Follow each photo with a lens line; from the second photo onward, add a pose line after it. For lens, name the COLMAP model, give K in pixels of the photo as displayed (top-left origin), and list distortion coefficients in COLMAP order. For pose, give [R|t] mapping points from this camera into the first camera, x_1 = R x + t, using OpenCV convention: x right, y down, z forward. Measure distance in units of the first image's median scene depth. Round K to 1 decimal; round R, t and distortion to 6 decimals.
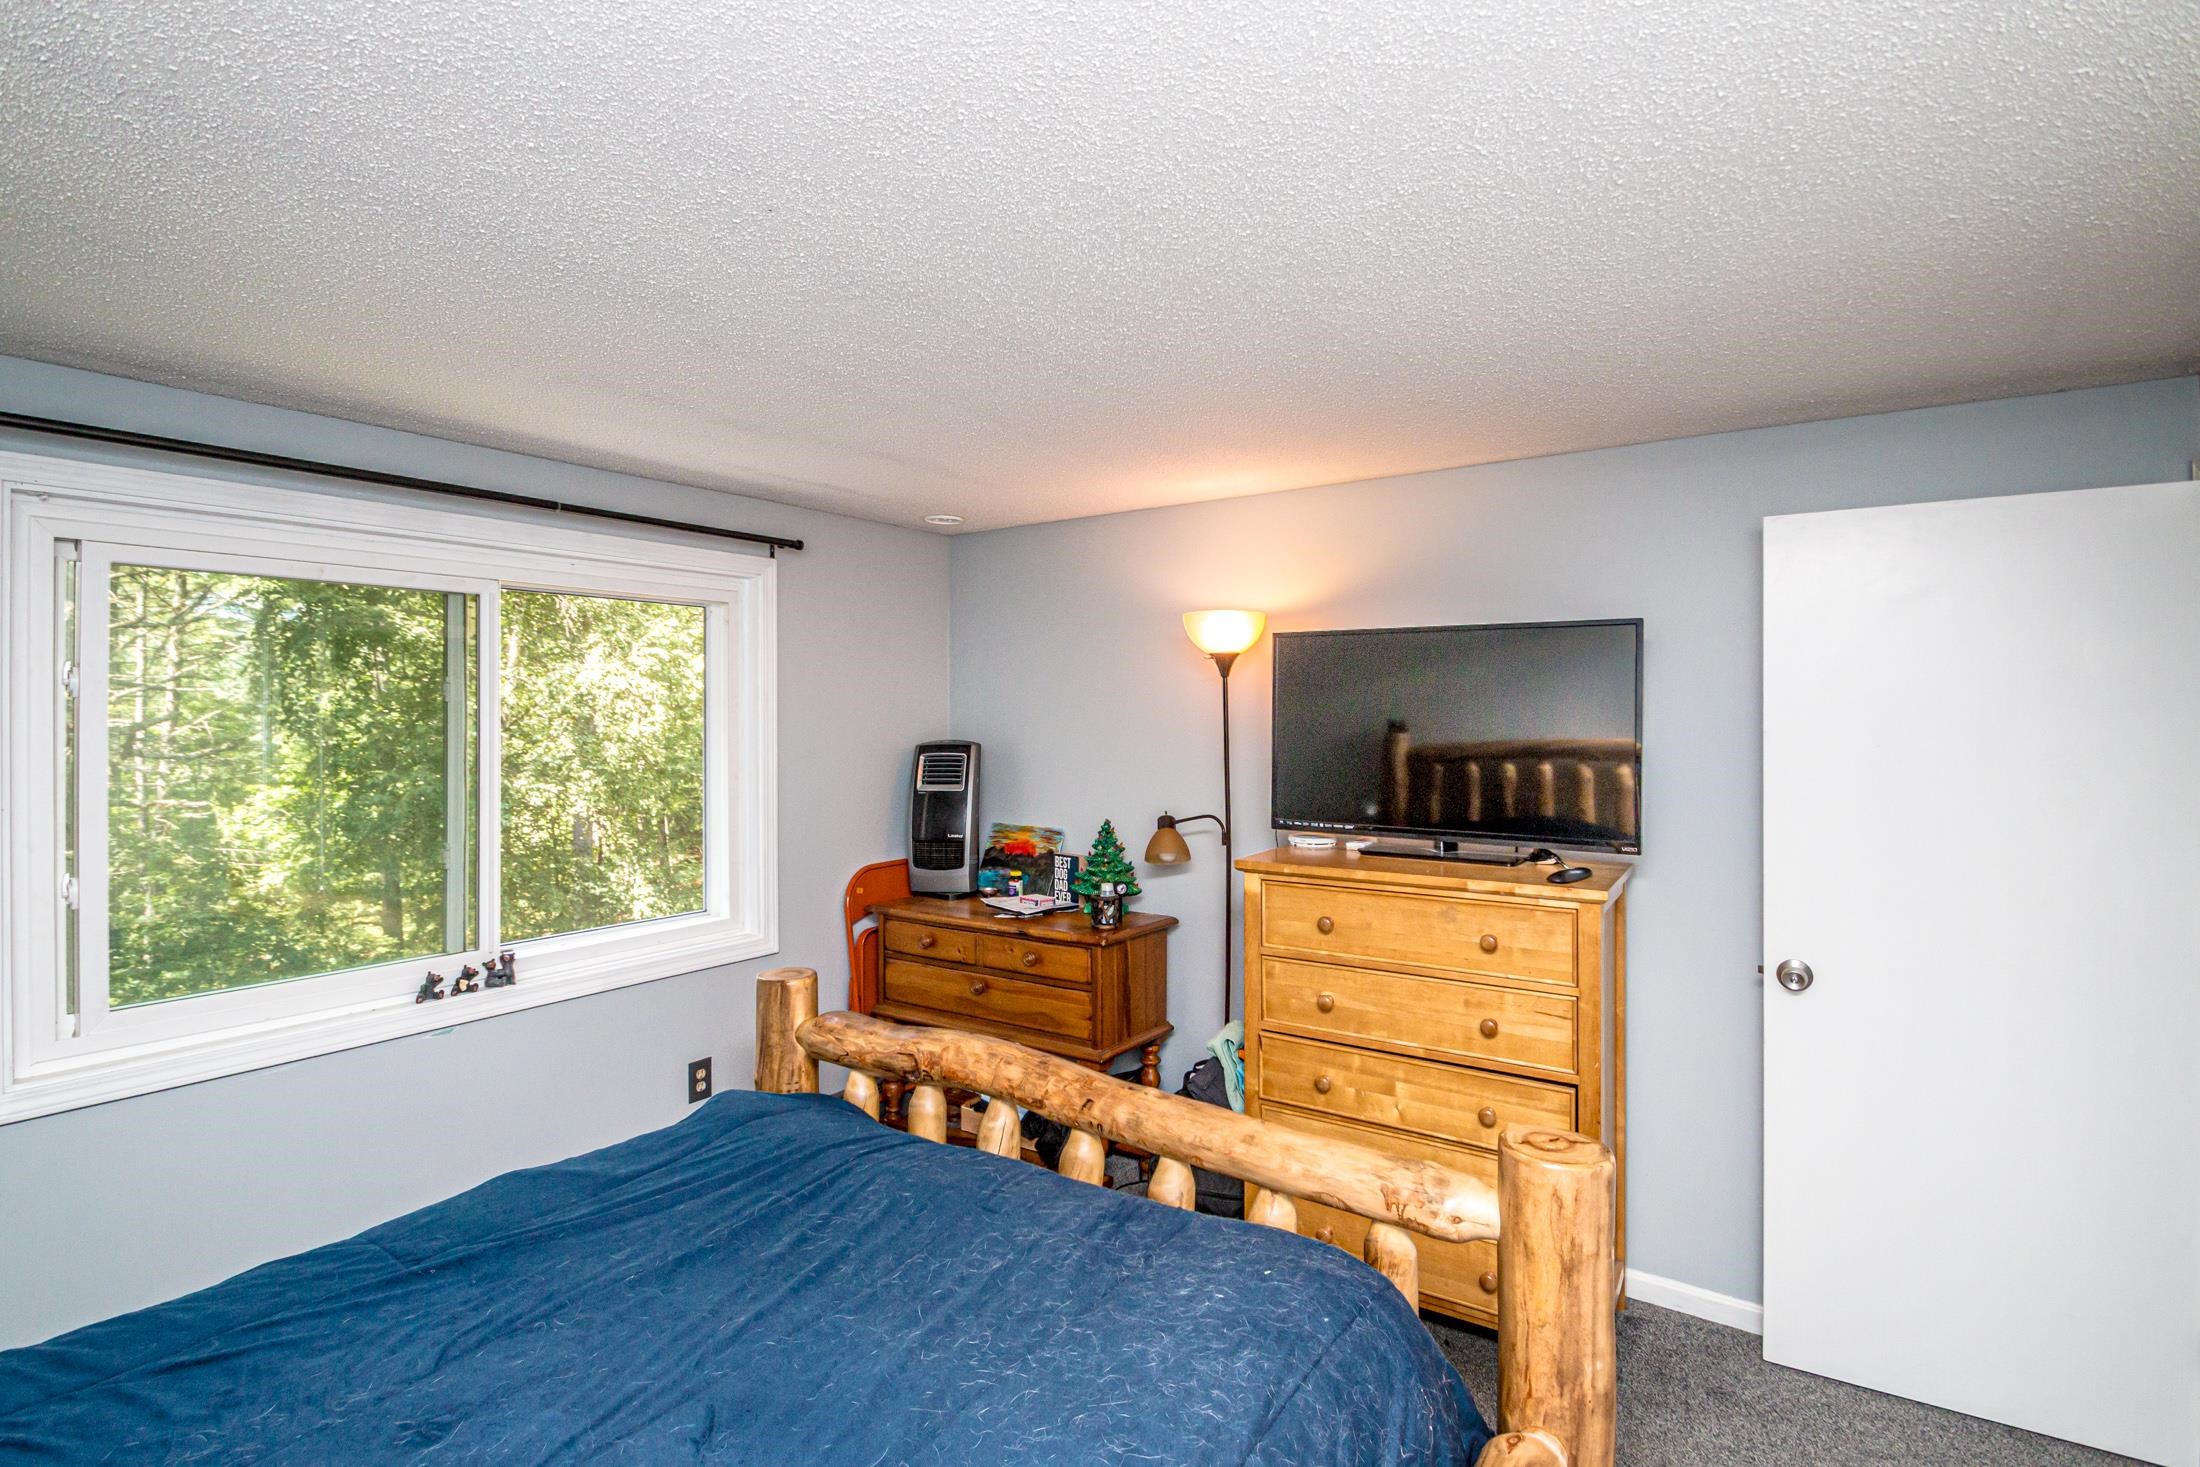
lens RADIAL K [[1061.9, 0, 1104.0], [0, 1061.9, 710.3], [0, 0, 1]] dist [-0.001511, -0.012400]
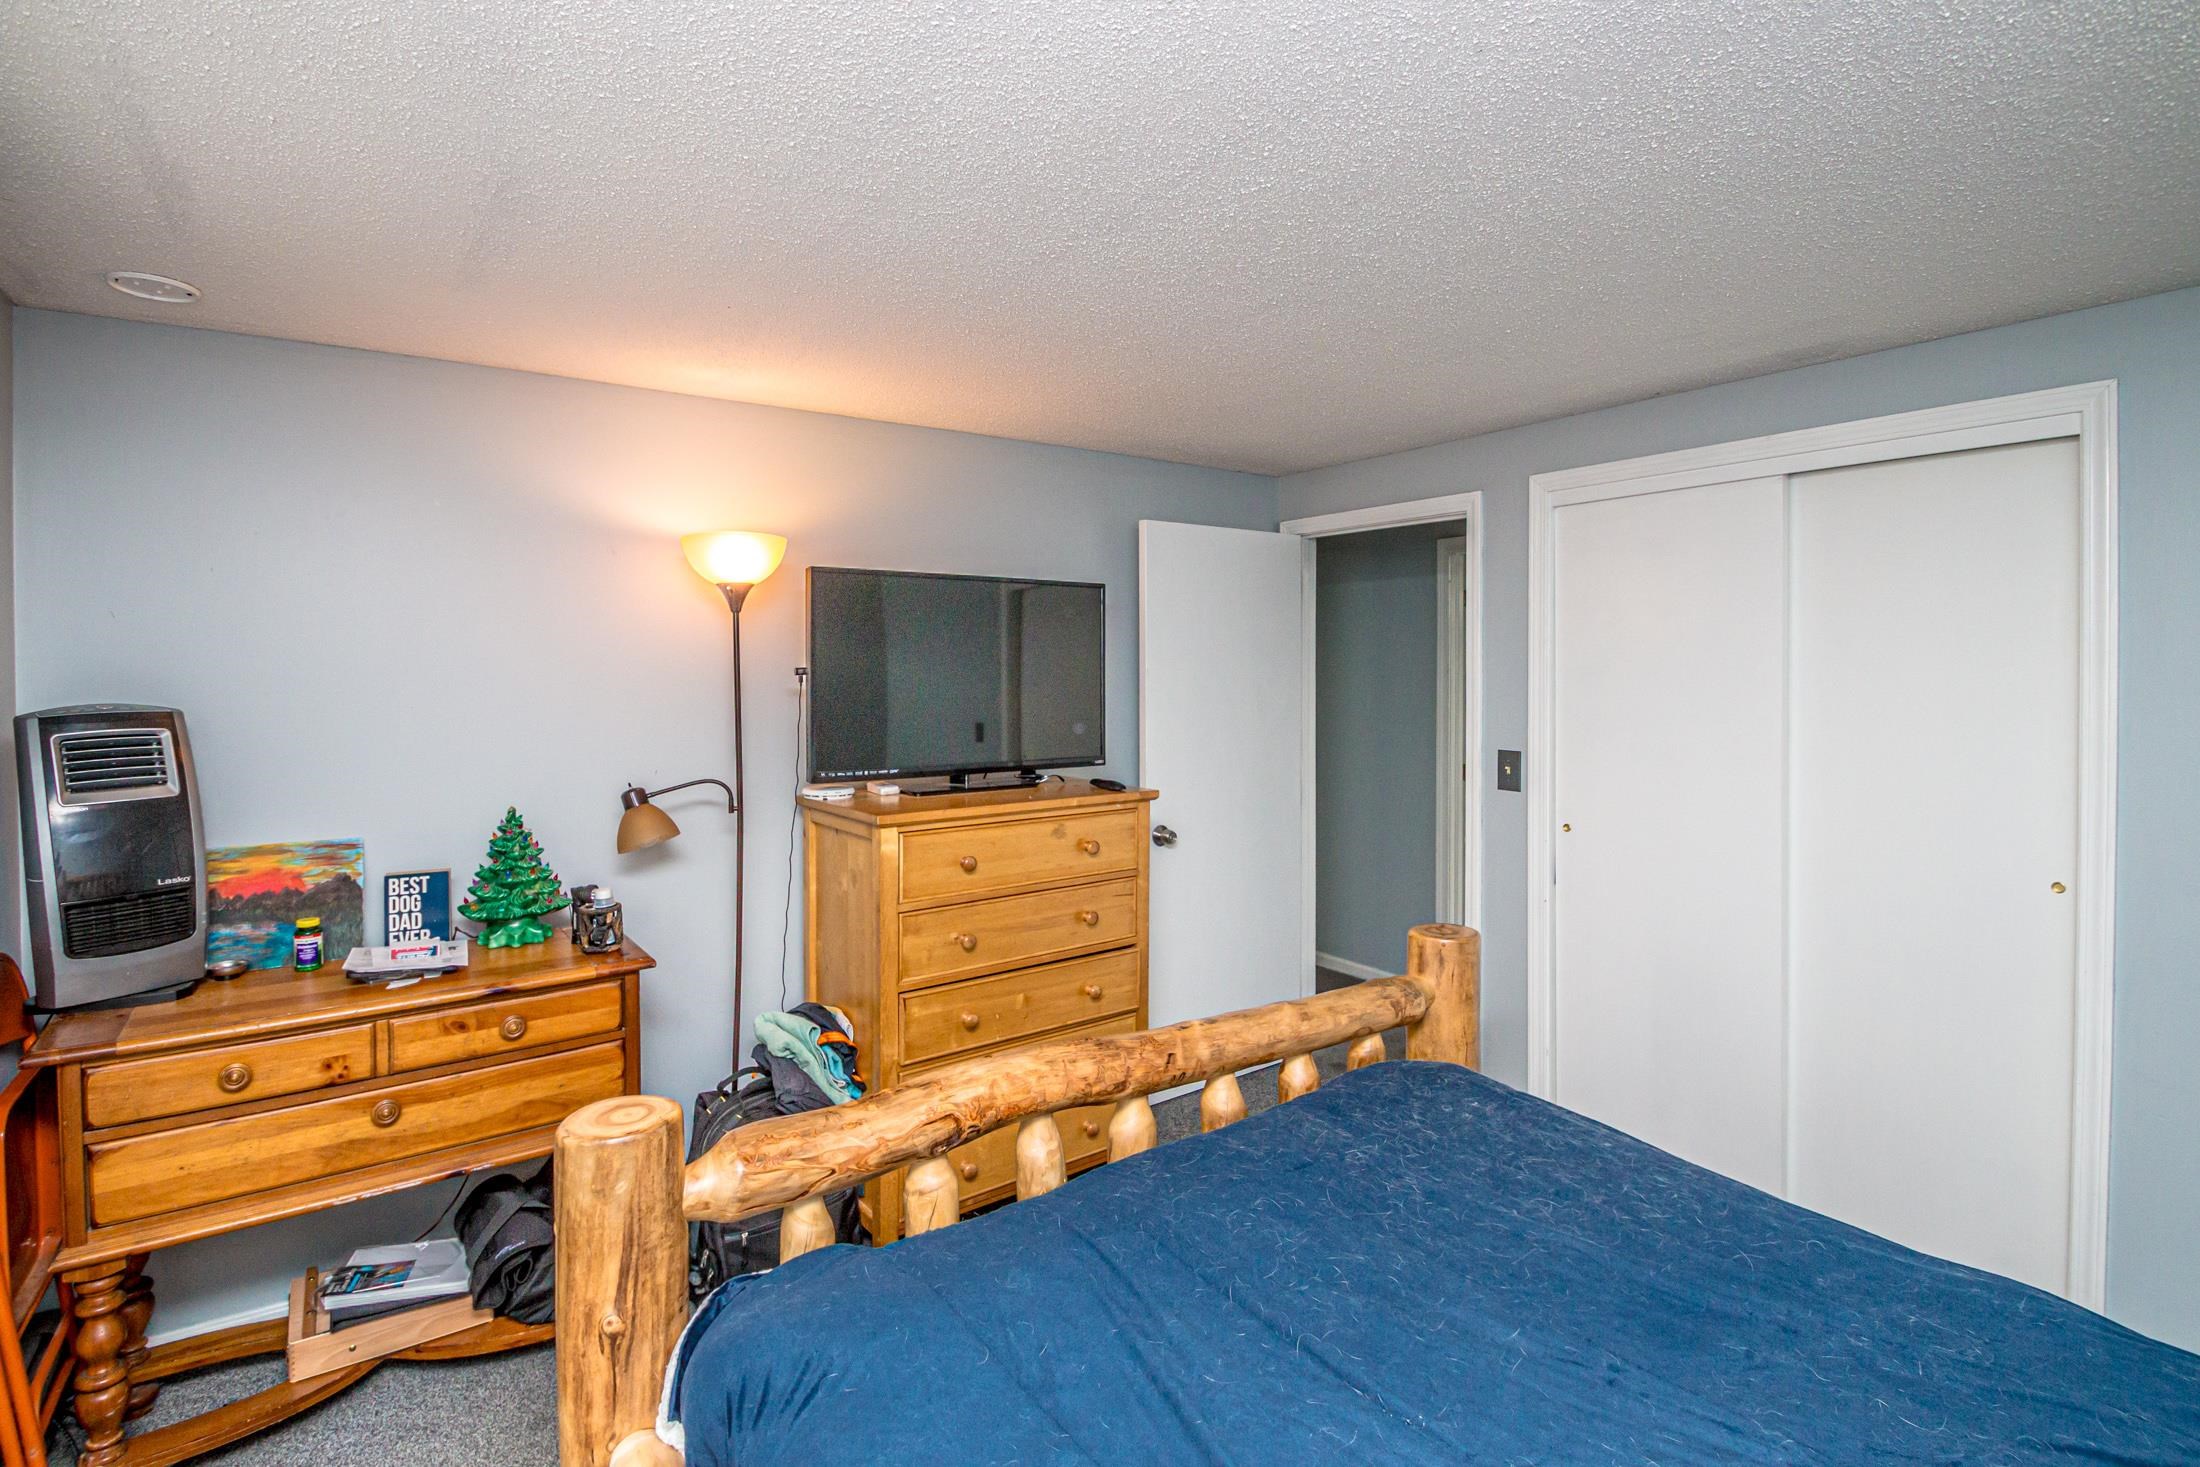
lens RADIAL K [[1030.3, 0, 1096.7], [0, 1030.3, 674.8], [0, 0, 1]] dist [0.000616, -0.000080]
pose [[0.354374, -0.008286, 0.935067, -0.550490], [-0.001301, 0.999955, 0.009354, 0.009514], [-0.935103, -0.004532, 0.354348, 0.446250]]
